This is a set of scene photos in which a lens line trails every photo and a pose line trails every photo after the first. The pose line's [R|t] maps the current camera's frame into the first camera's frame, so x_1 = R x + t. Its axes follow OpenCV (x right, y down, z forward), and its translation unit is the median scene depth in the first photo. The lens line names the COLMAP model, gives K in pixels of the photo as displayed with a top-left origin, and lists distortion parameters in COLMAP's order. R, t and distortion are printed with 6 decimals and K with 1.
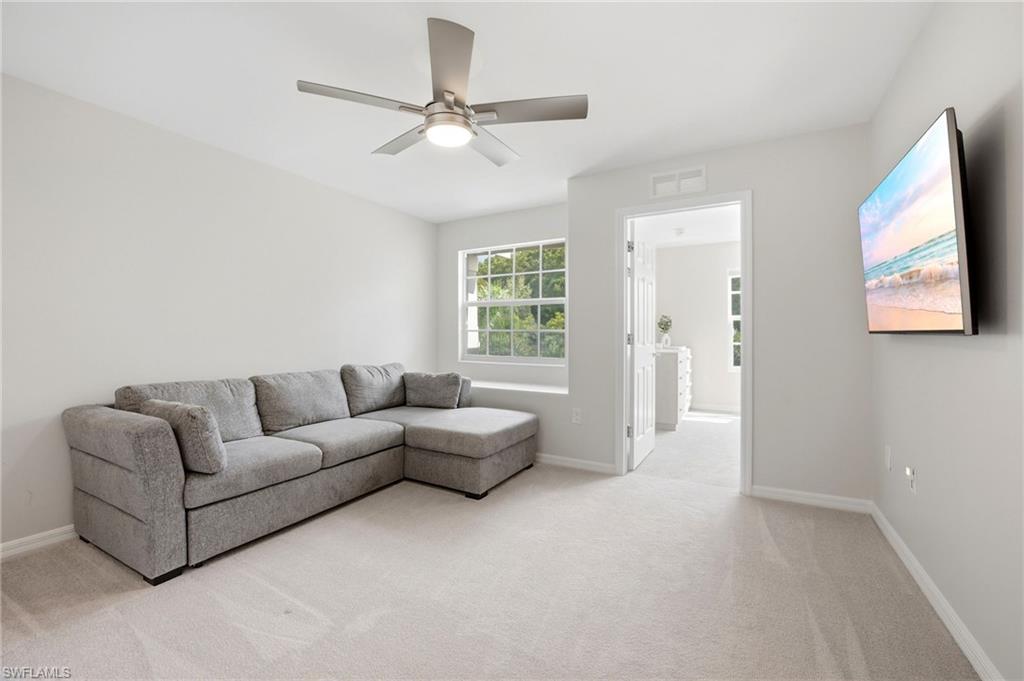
lens RADIAL K [[418.2, 0, 508.8], [0, 418.2, 334.8], [0, 0, 1]] dist [-0.025031, 0.000505]
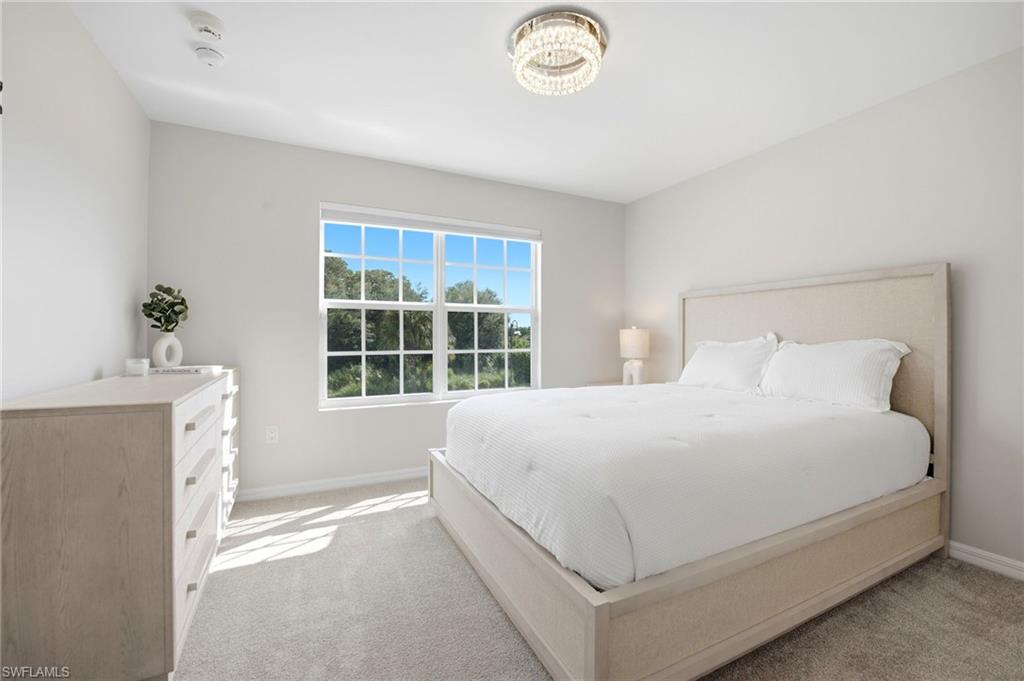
lens RADIAL K [[418.2, 0, 508.8], [0, 418.2, 334.8], [0, 0, 1]] dist [-0.025031, 0.000505]
pose [[0.546696, 0.010683, 0.837263, 0.230366], [-0.004284, 0.999941, -0.009962, 0.001599], [-0.837320, 0.001859, 0.546710, 0.523250]]
